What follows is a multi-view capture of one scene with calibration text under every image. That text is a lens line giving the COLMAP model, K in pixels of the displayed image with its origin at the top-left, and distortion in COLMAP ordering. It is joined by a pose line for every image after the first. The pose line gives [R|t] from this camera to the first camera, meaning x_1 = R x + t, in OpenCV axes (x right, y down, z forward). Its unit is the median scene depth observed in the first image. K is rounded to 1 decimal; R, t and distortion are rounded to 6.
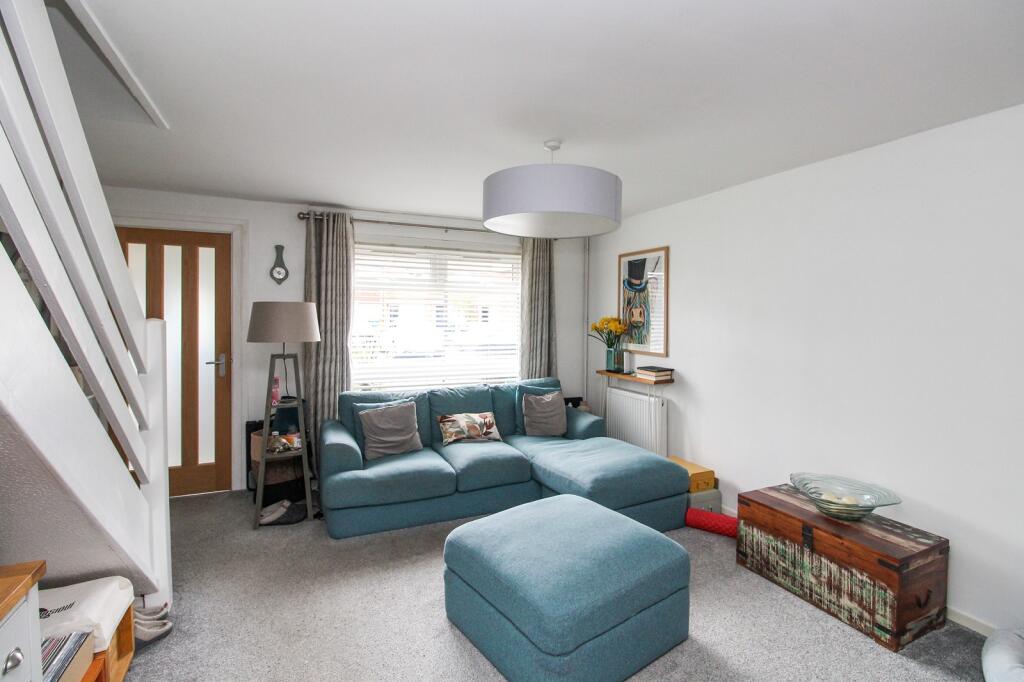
lens RADIAL K [[480.6, 0, 529.3], [0, 480.6, 322.0], [0, 0, 1]] dist [-0.017989, -0.001469]
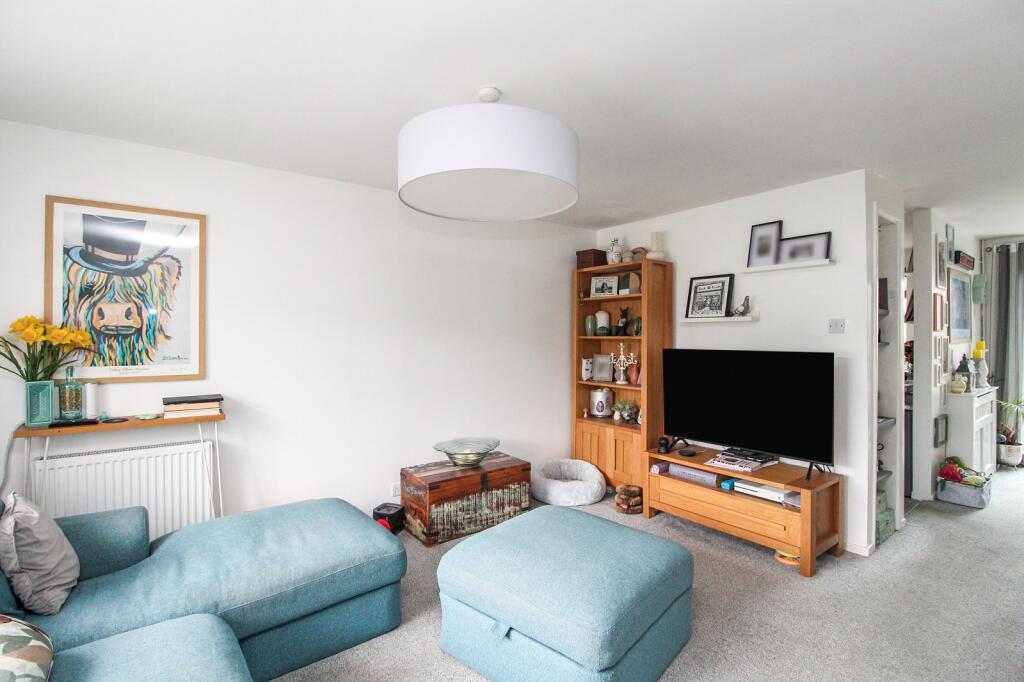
lens RADIAL K [[480.6, 0, 516.5], [0, 480.6, 335.5], [0, 0, 1]] dist [-0.017989, -0.001469]
pose [[-0.206769, -0.011835, 0.978318, -0.477967], [0.010382, 0.999844, 0.014290, 0.007495], [-0.978335, 0.013111, -0.206614, 0.734889]]
